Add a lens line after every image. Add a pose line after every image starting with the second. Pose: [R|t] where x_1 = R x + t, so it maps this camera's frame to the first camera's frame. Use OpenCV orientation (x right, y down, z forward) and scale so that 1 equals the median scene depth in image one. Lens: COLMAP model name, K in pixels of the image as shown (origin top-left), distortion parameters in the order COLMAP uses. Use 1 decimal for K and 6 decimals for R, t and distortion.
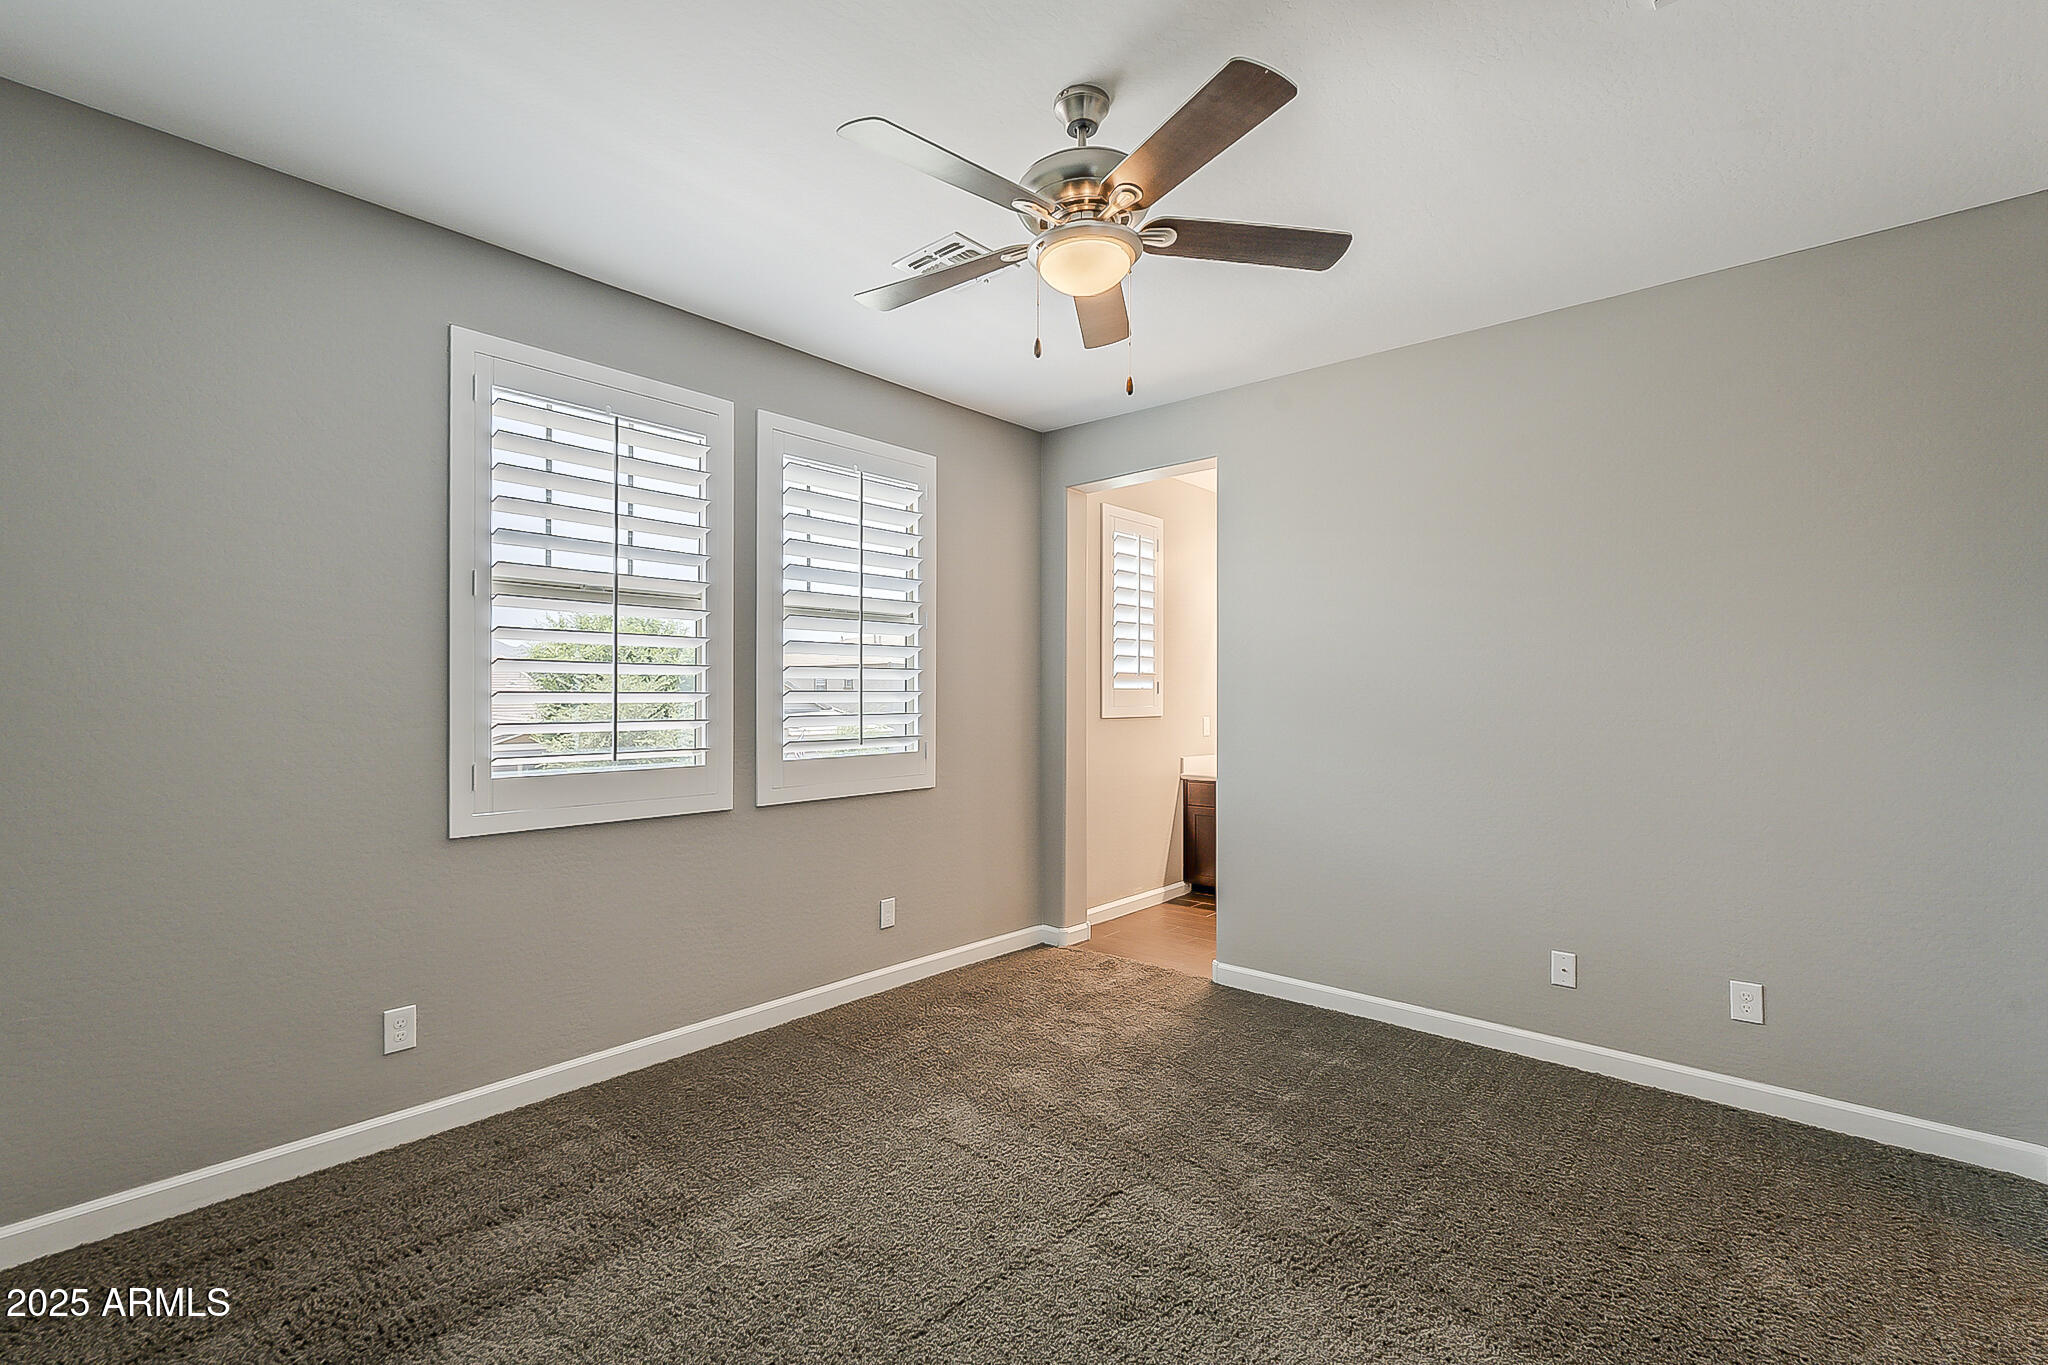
lens RADIAL K [[899.4, 0, 1018.2], [0, 899.4, 688.2], [0, 0, 1]] dist [-0.001868, -0.000162]
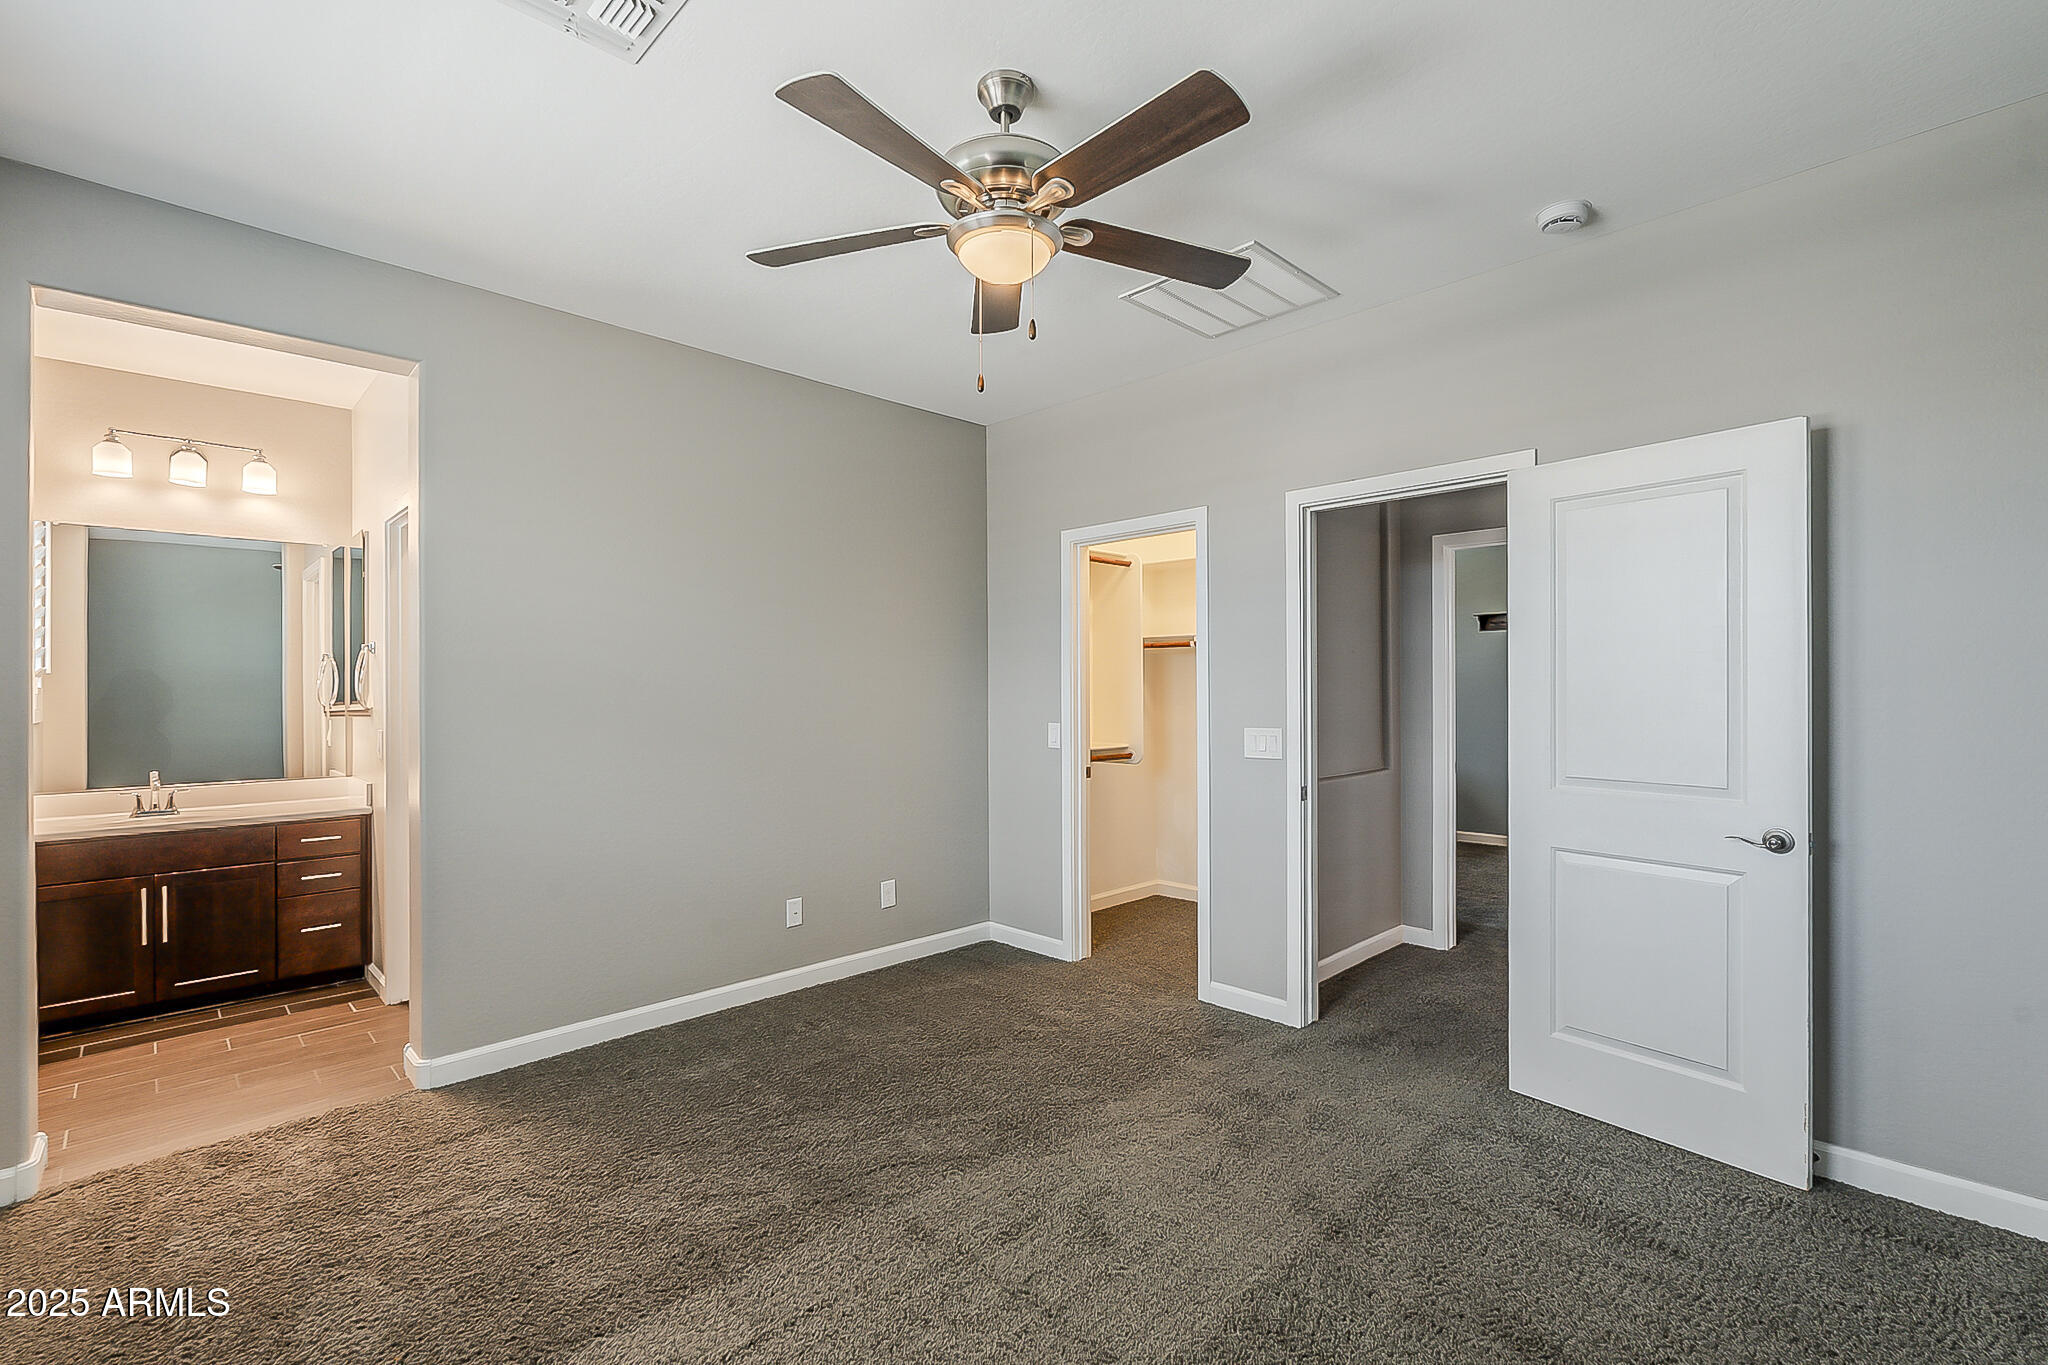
lens RADIAL K [[899.4, 0, 1018.2], [0, 899.4, 688.2], [0, 0, 1]] dist [-0.001868, -0.000162]
pose [[0.088753, -0.007581, 0.996025, -0.712869], [0.003240, 0.999968, 0.007322, -0.003064], [-0.996048, 0.002577, 0.088775, 0.707276]]
